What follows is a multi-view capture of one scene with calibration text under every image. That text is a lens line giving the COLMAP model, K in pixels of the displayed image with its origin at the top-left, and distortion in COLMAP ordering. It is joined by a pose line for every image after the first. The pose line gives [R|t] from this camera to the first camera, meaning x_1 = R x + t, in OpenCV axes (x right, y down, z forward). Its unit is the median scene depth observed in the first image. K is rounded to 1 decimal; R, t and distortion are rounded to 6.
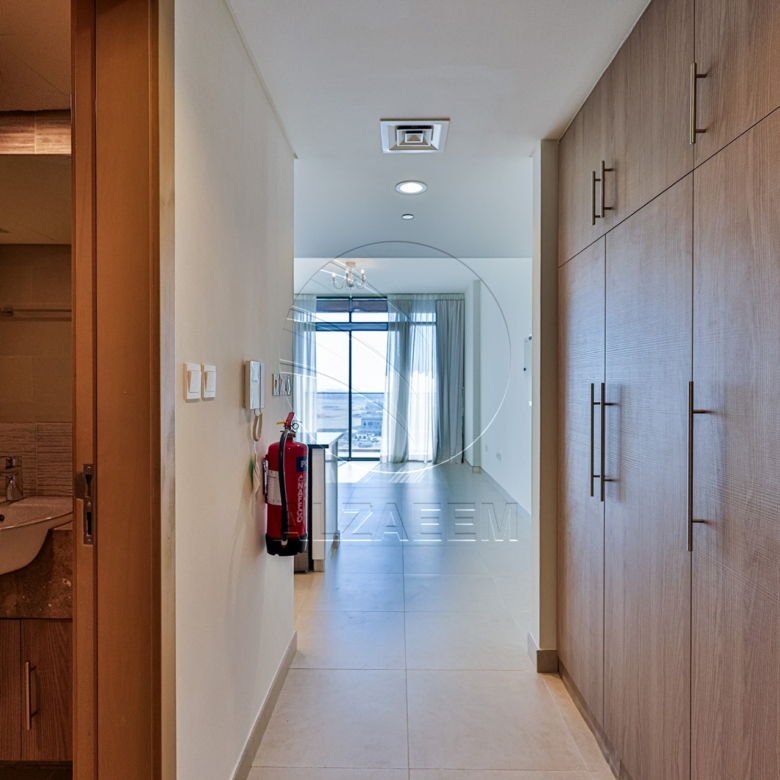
lens RADIAL K [[512.4, 0, 390.0], [0, 512.4, 390.0], [0, 0, 1]] dist [0.003590, -0.000641]
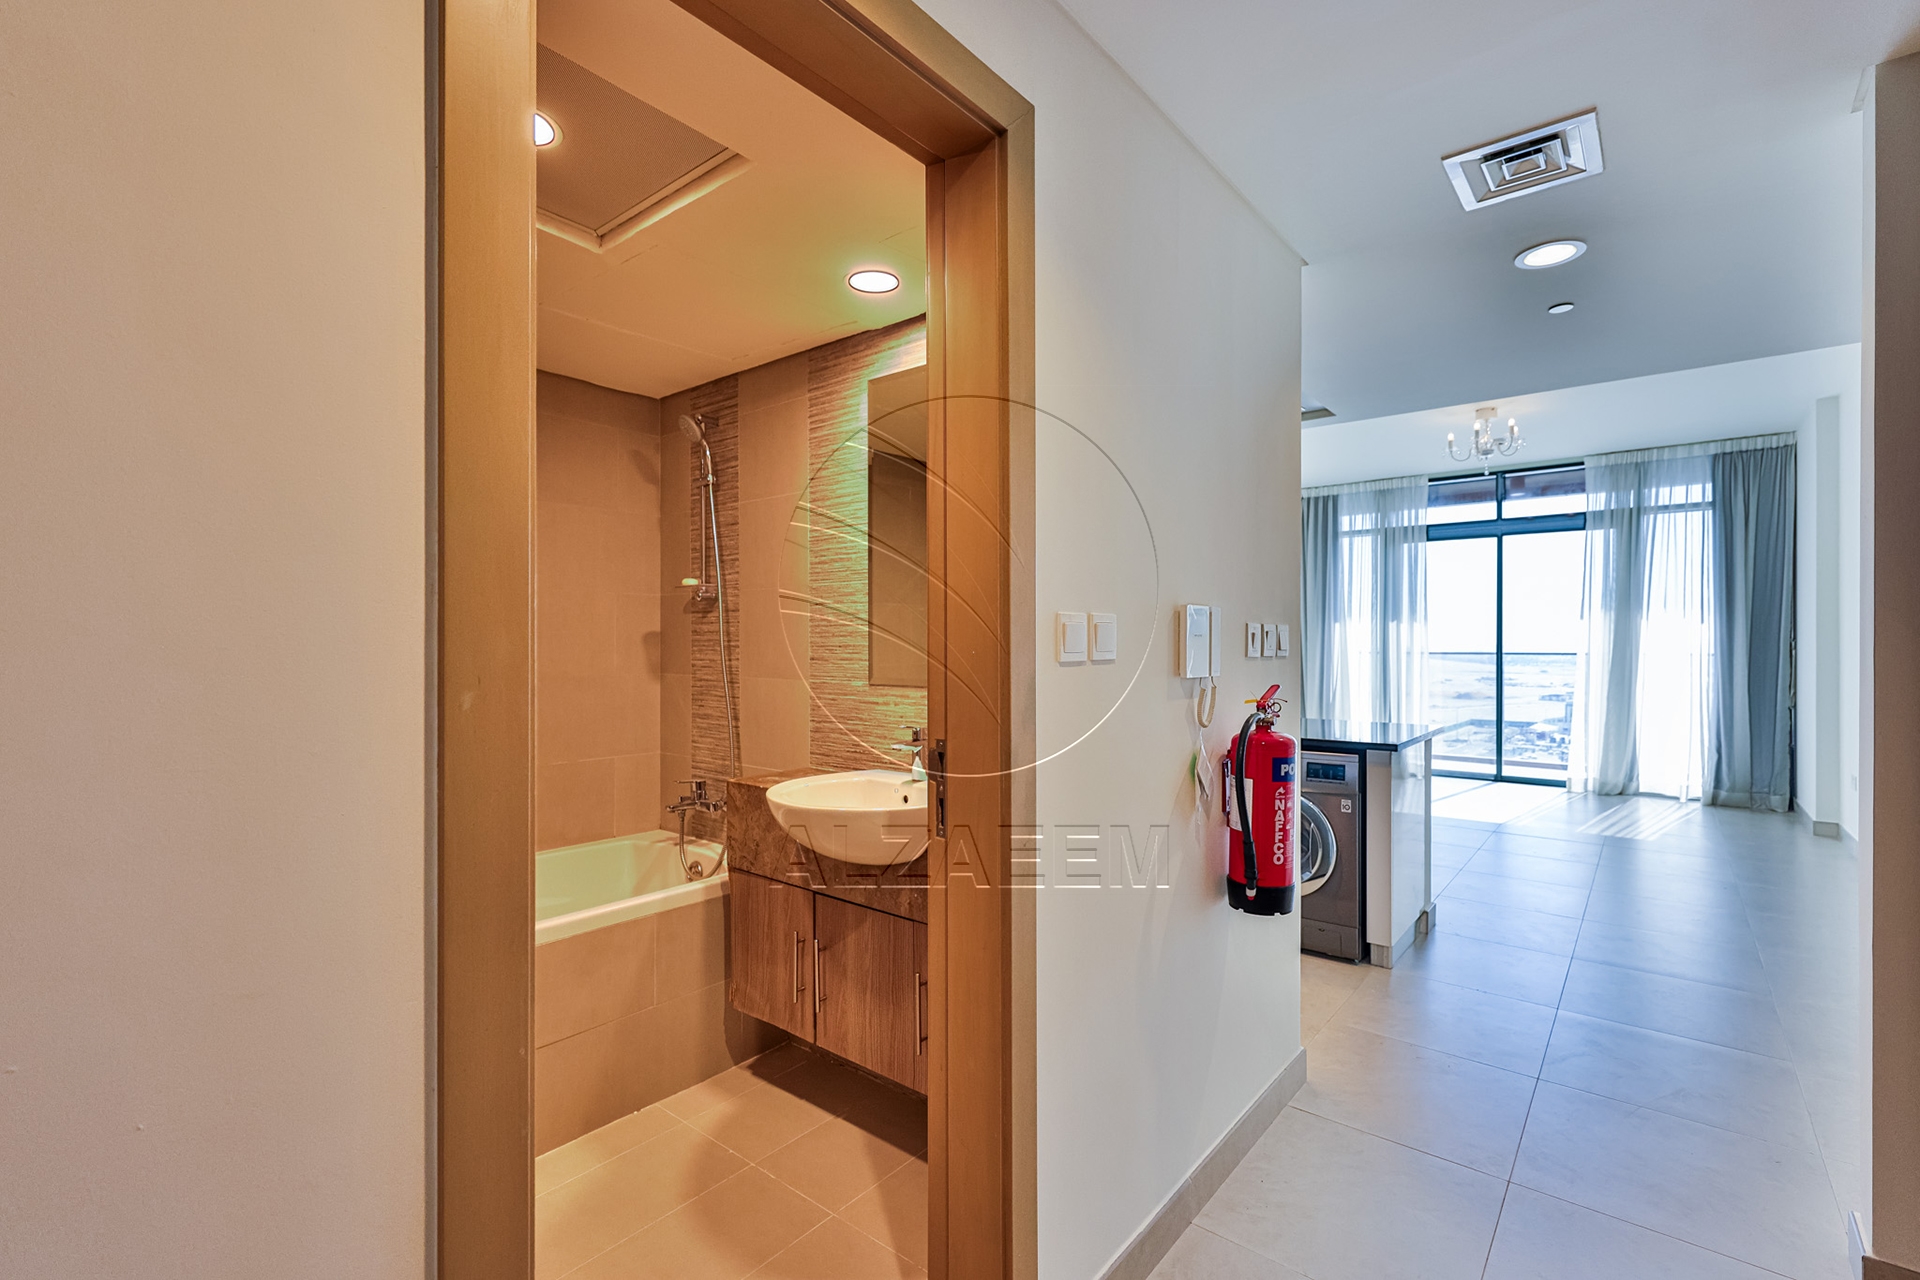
lens RADIAL K [[833.1, 0, 990.0], [0, 833.1, 643.5], [0, 0, 1]] dist [-0.000208, -0.000249]
pose [[0.791967, -0.001308, -0.610562, 0.085796], [-0.001212, 0.999992, -0.003716, -0.001174], [0.610562, 0.003683, 0.791960, -0.001359]]
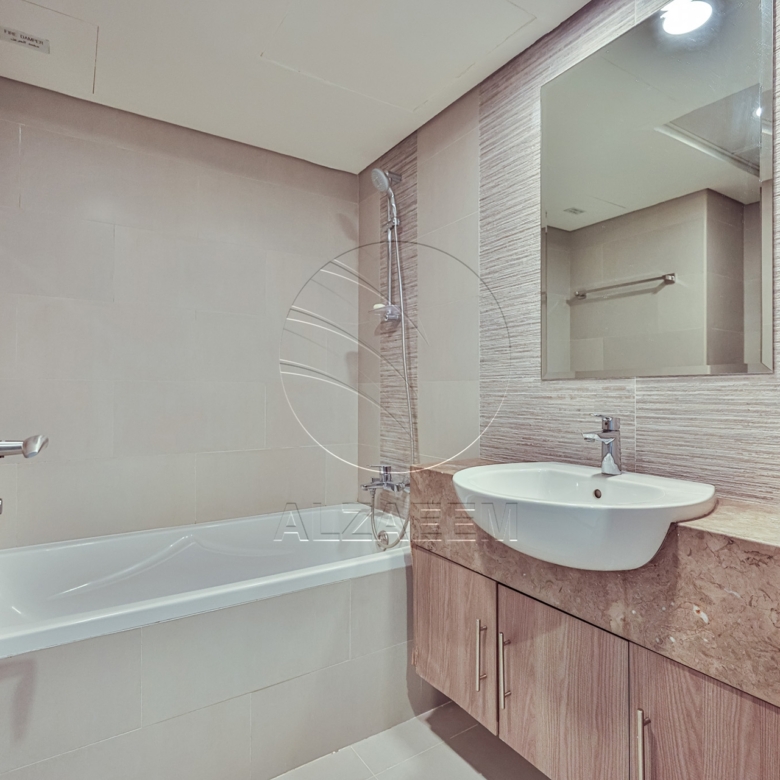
lens RADIAL K [[499.8, 0, 390.0], [0, 499.8, 390.0], [0, 0, 1]] dist [0.000137, -0.000173]
pose [[0.556188, -0.003775, -0.831048, -0.134757], [-0.004970, 0.999957, -0.007869, 0.044056], [0.831041, 0.008507, 0.556146, 0.139691]]
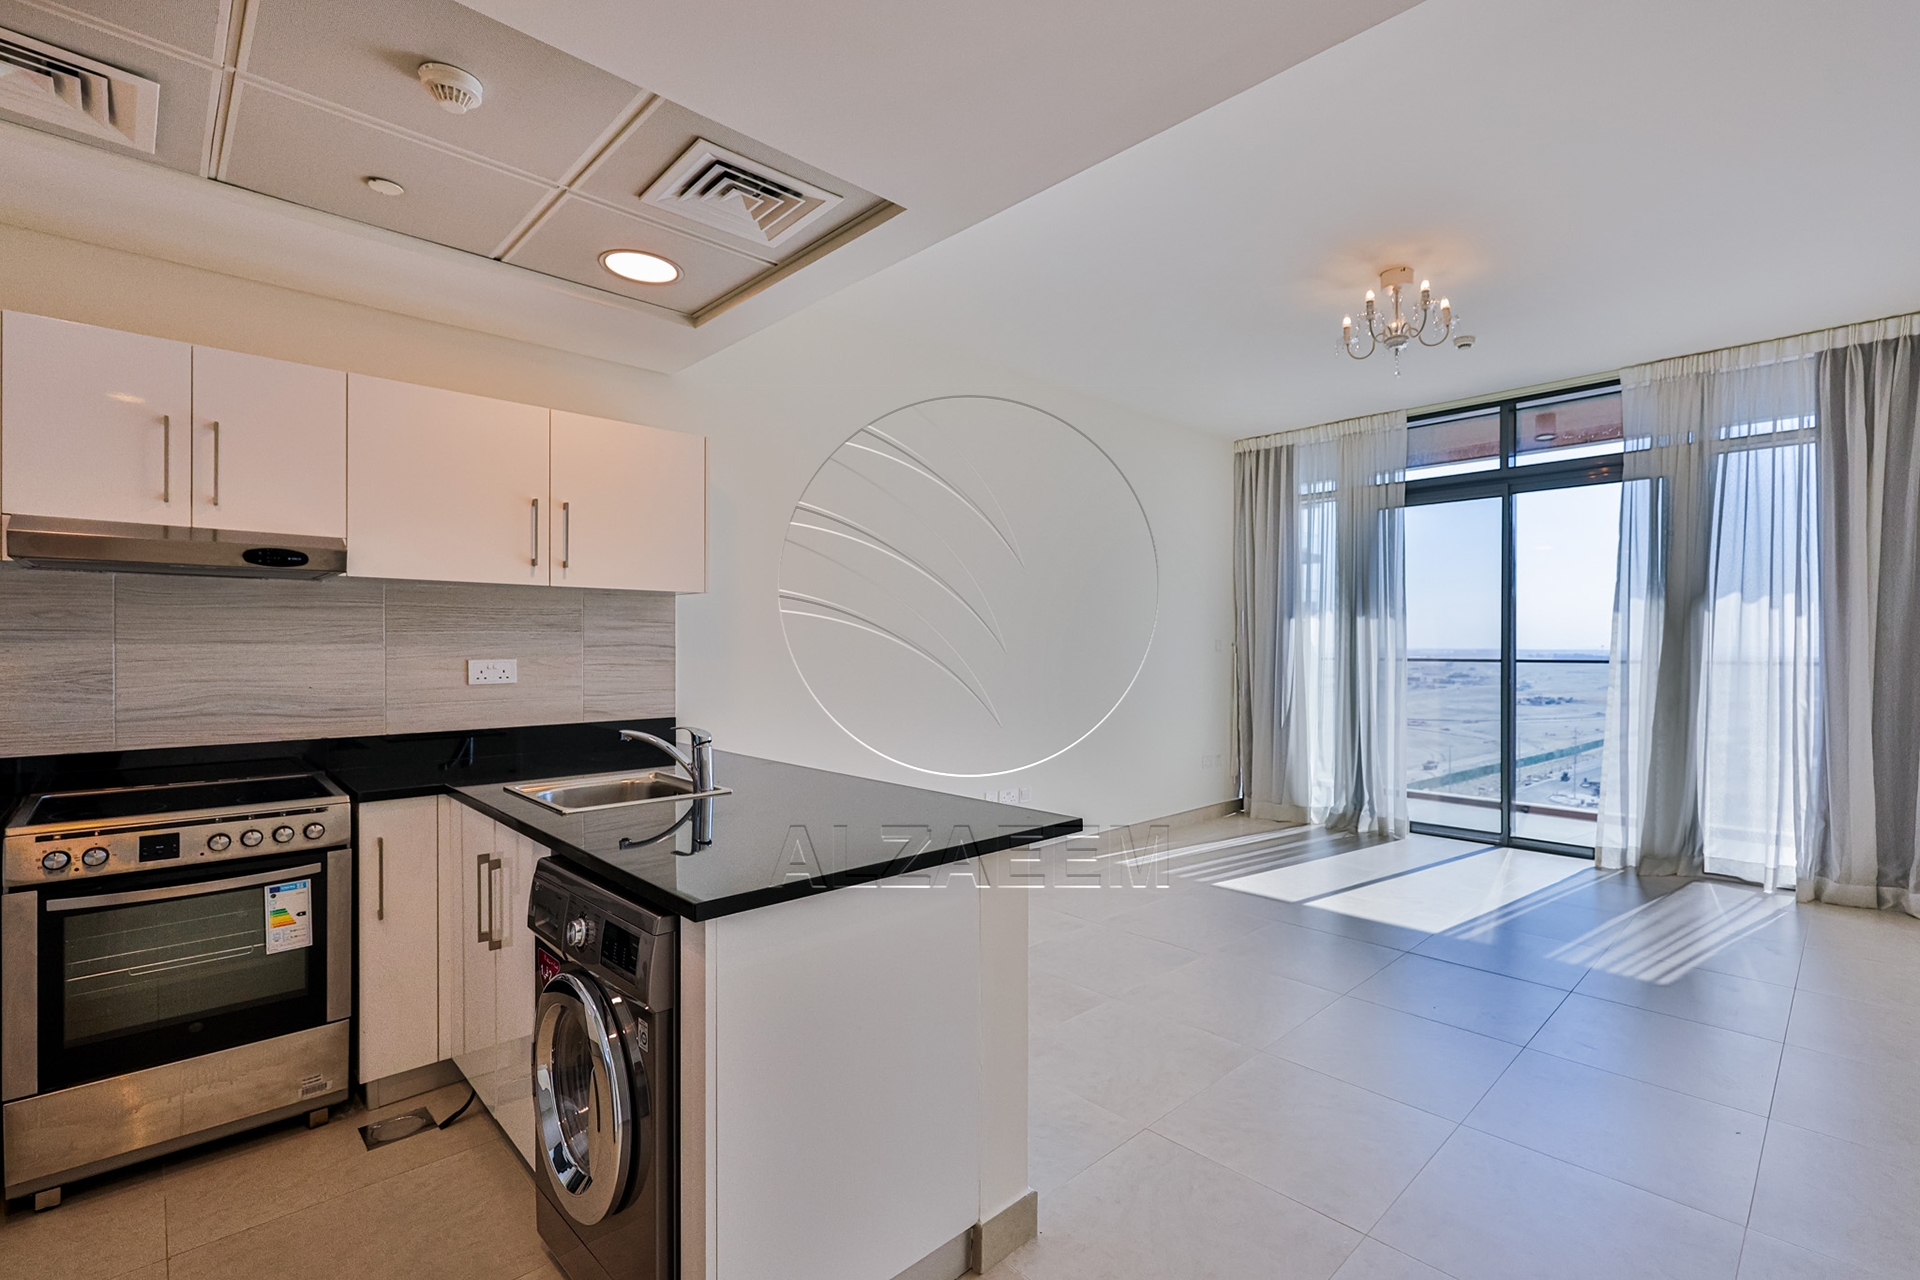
lens RADIAL K [[853.5, 0, 1032.5], [0, 853.5, 638.4], [0, 0, 1]] dist [-0.000353, -0.000069]
pose [[0.733536, -0.004175, -0.679637, 0.250822], [-0.004882, 0.999923, -0.011411, -0.004885], [0.679633, 0.011688, 0.733460, 0.873005]]
